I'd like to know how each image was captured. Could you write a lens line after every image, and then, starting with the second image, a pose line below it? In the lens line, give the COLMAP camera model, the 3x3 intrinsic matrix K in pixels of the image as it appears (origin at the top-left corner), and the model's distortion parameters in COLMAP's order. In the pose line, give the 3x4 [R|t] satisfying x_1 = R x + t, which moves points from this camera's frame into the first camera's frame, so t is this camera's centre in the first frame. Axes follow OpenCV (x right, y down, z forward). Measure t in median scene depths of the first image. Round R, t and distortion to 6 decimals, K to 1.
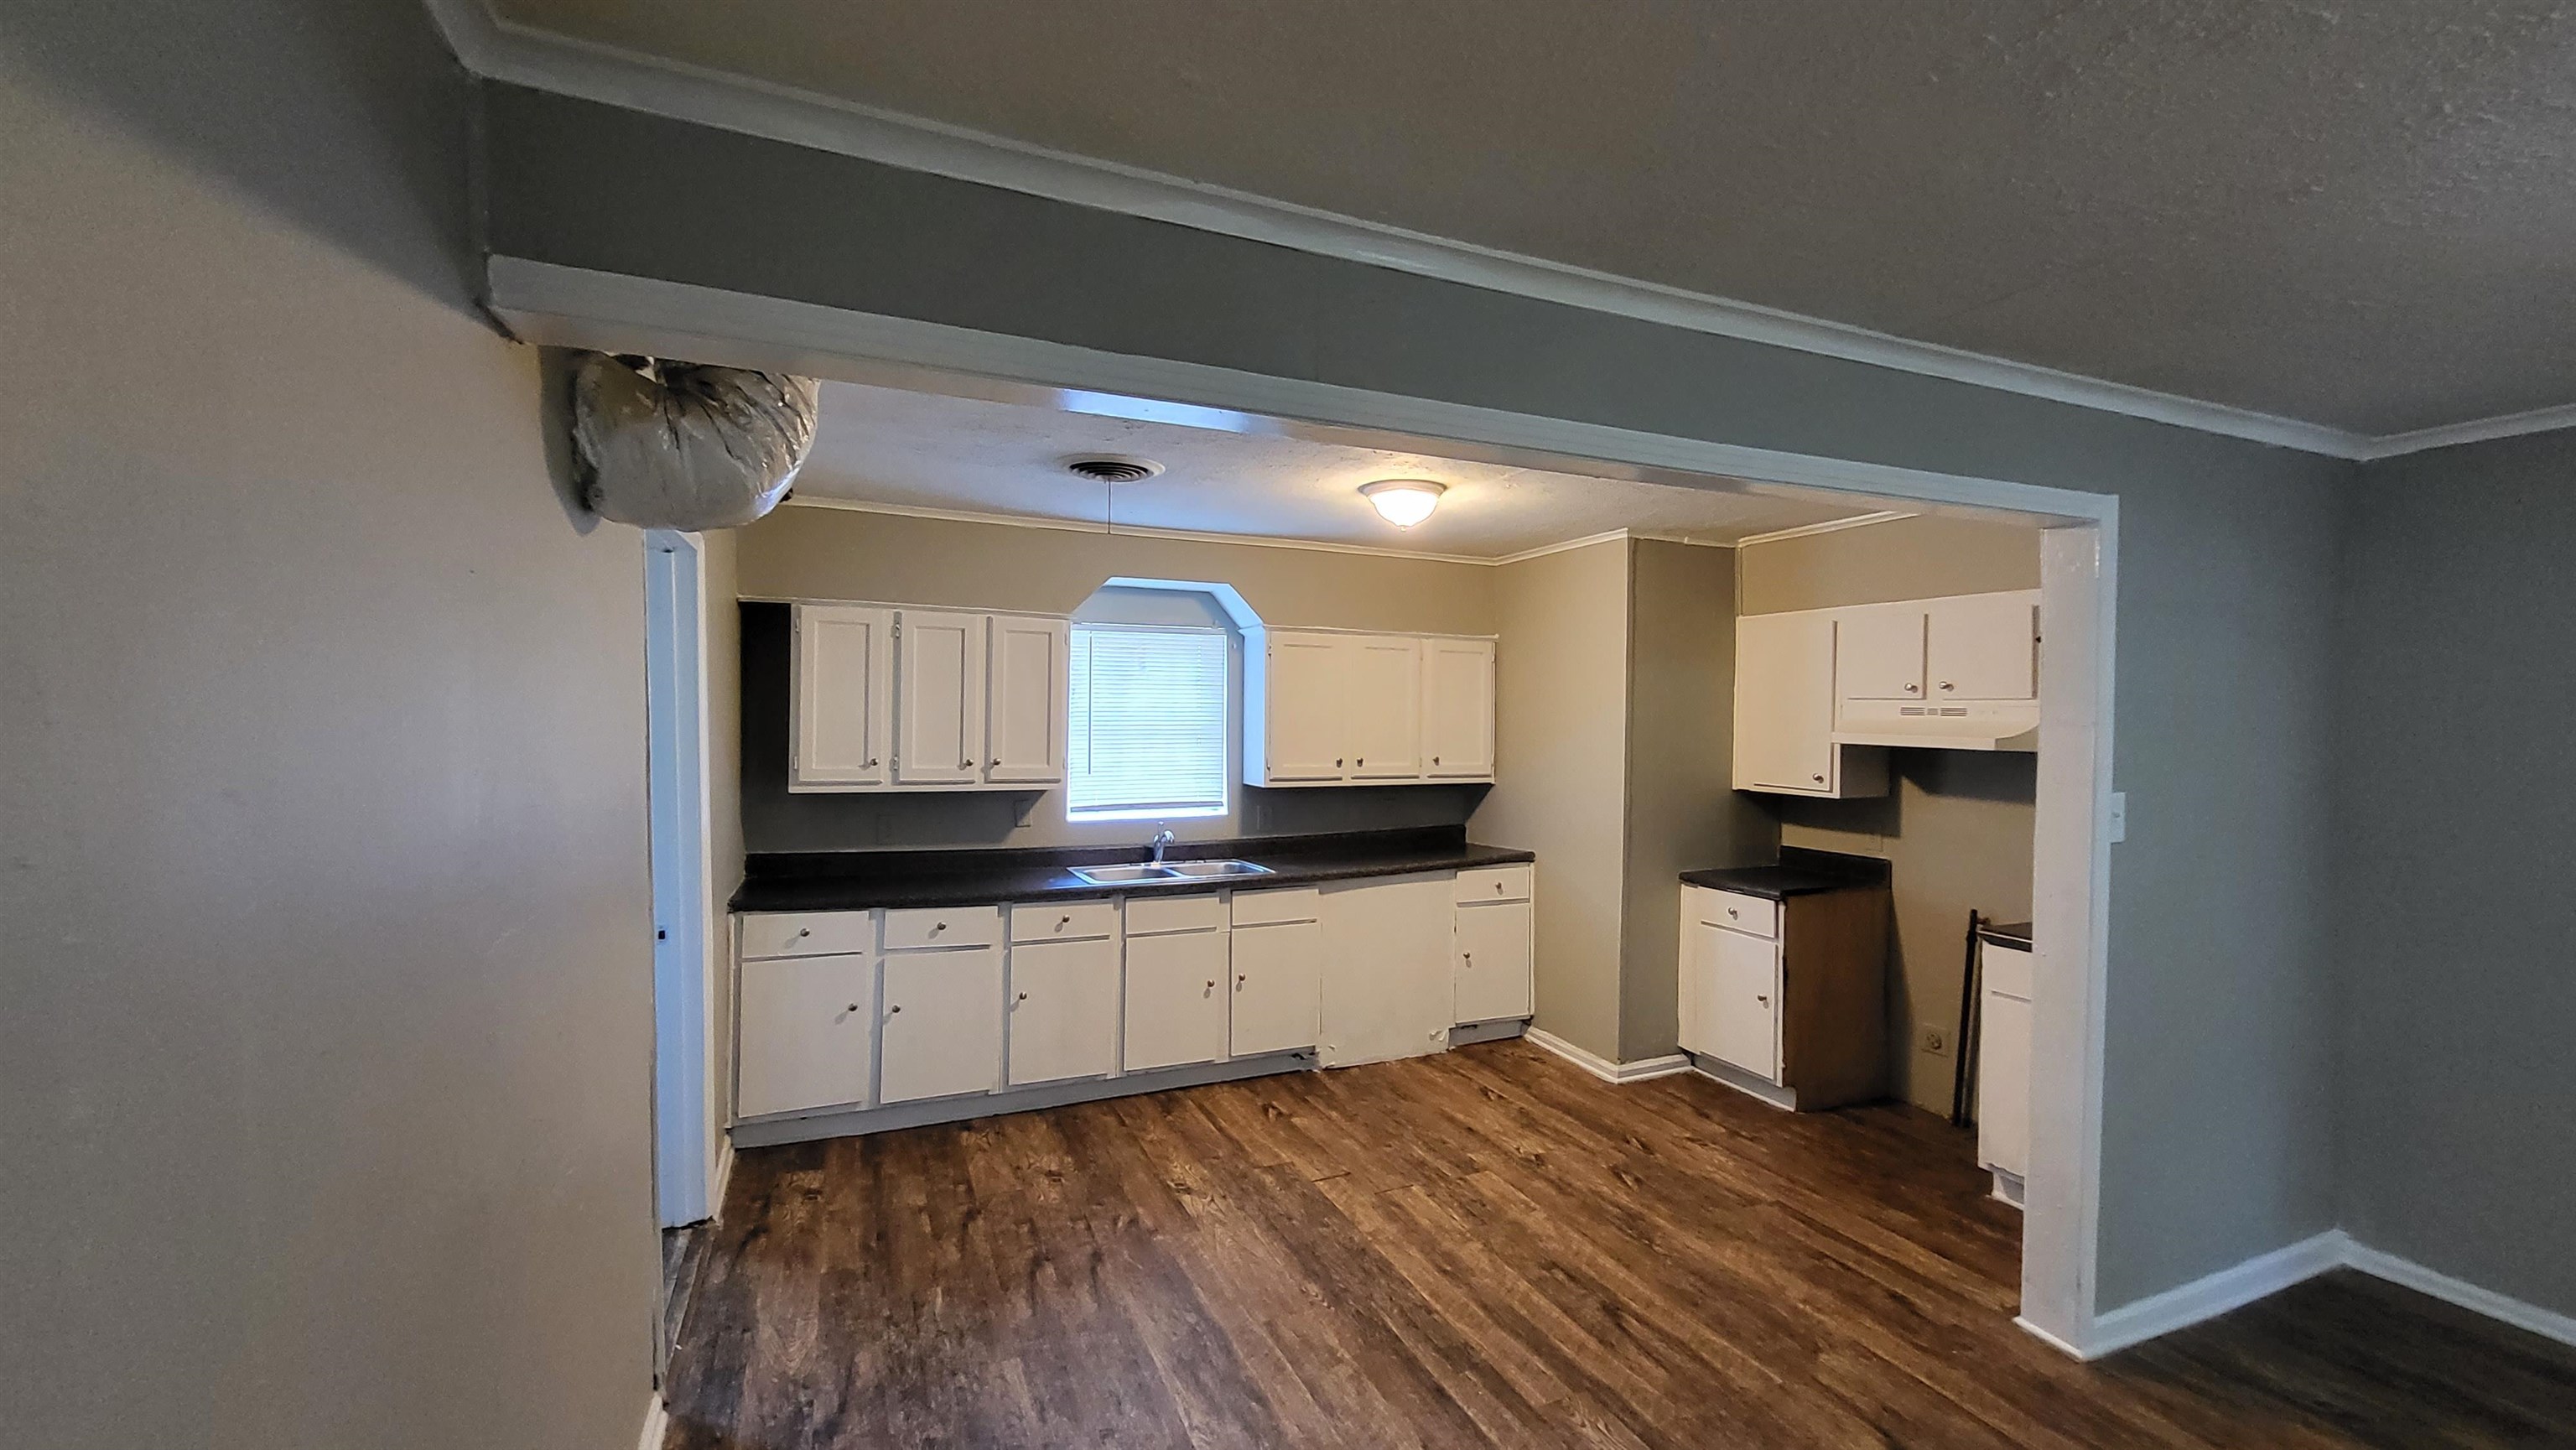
lens RADIAL K [[1006.3, 0, 1288.0], [0, 1006.3, 725.0], [0, 0, 1]] dist [-0.000892, -0.000197]
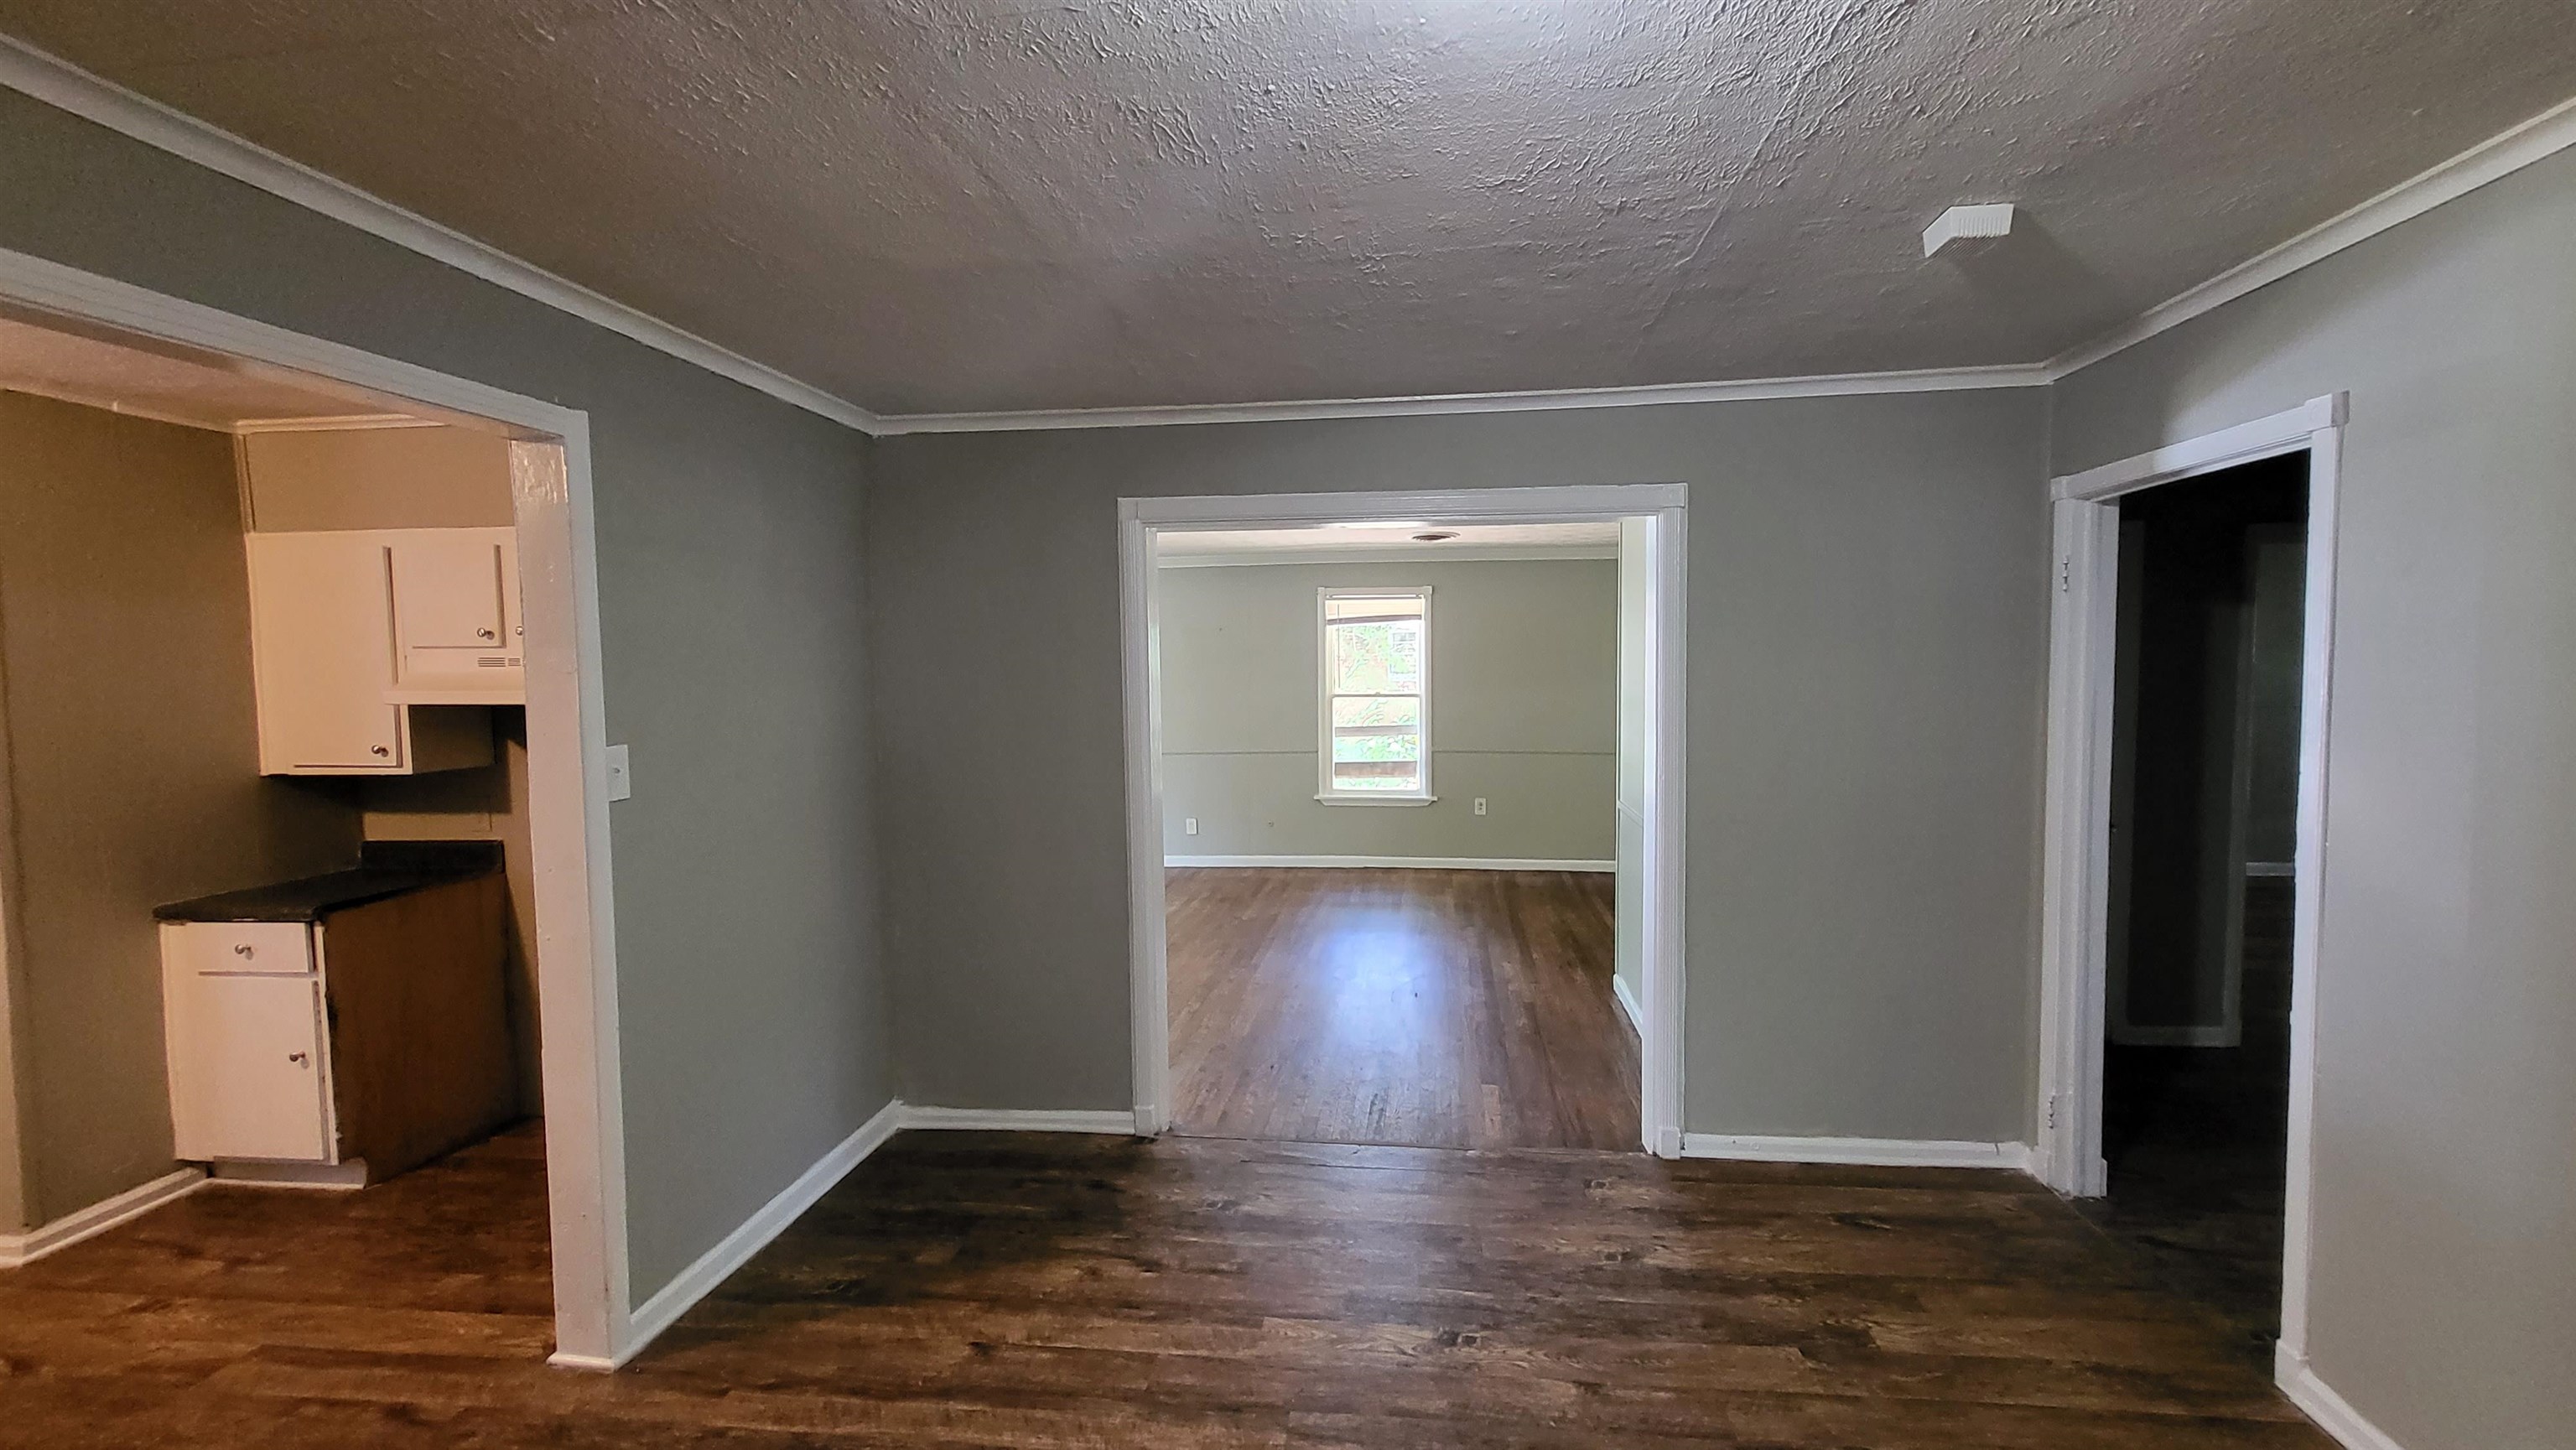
lens RADIAL K [[1006.3, 0, 1288.0], [0, 1006.3, 725.0], [0, 0, 1]] dist [-0.000892, -0.000197]
pose [[0.518211, -0.065799, 0.852718, 0.241432], [0.029497, 0.997818, 0.059070, 0.008540], [-0.854744, -0.005458, 0.519021, 0.004427]]
